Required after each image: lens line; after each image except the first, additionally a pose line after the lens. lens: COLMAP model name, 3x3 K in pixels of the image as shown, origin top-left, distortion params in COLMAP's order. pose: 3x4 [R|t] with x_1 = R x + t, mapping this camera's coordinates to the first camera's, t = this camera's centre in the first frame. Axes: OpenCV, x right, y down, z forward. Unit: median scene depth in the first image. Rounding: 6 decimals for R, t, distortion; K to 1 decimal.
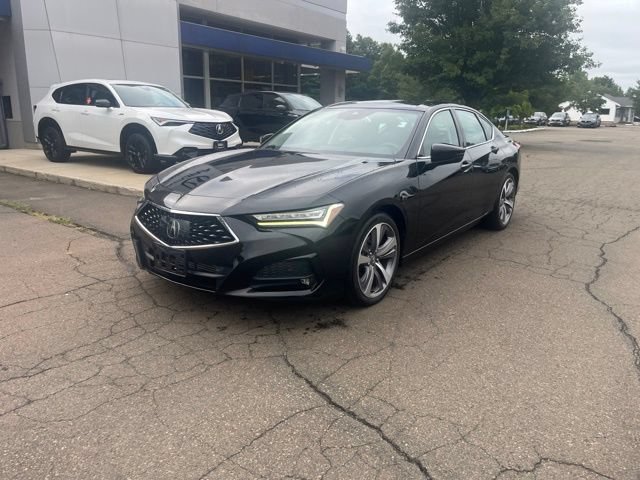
lens RADIAL K [[483.8, 0, 318.5], [0, 483.8, 229.1], [0, 0, 1]] dist [0.072289, -0.092232]
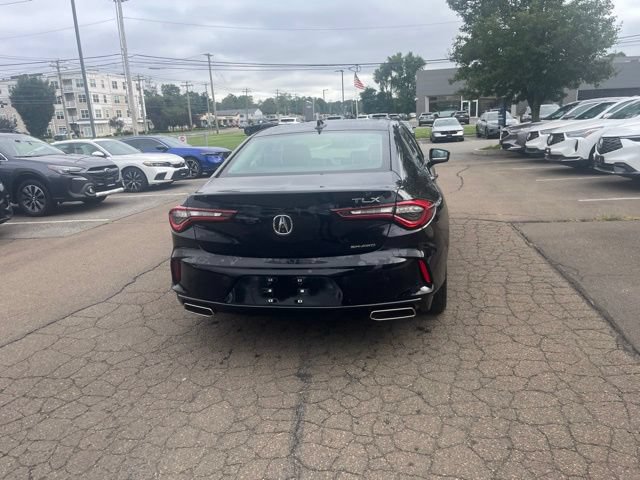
lens RADIAL K [[483.8, 0, 318.0], [0, 483.8, 243.1], [0, 0, 1]] dist [0.072289, -0.092232]
pose [[-0.899483, 0.136886, -0.414962, 0.369775], [-0.064484, 0.897682, 0.435900, -0.282472], [0.432172, 0.418843, -0.798623, 1.126164]]
